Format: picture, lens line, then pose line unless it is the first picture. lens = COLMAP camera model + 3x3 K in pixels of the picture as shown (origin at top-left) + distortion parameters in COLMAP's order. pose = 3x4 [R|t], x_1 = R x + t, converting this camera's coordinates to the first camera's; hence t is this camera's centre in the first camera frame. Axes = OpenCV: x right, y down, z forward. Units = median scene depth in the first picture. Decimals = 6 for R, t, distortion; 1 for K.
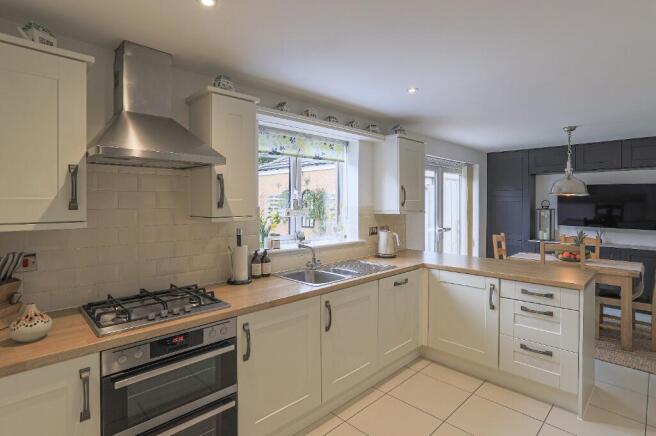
lens RADIAL K [[338.6, 0, 319.7], [0, 338.6, 203.4], [0, 0, 1]] dist [-0.034618, 0.009642]
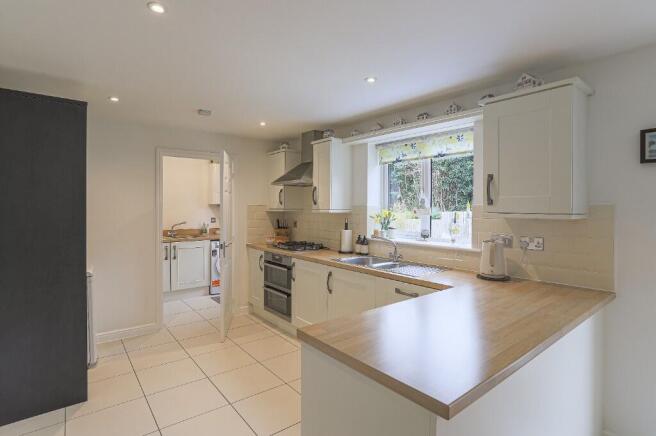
lens RADIAL K [[338.6, 0, 328.9], [0, 338.6, 207.8], [0, 0, 1]] dist [-0.034618, 0.009642]
pose [[-0.083286, 0.012540, -0.996447, 1.005006], [-0.004358, 0.999907, 0.012948, 0.003417], [0.996516, 0.005420, -0.083224, 0.787507]]
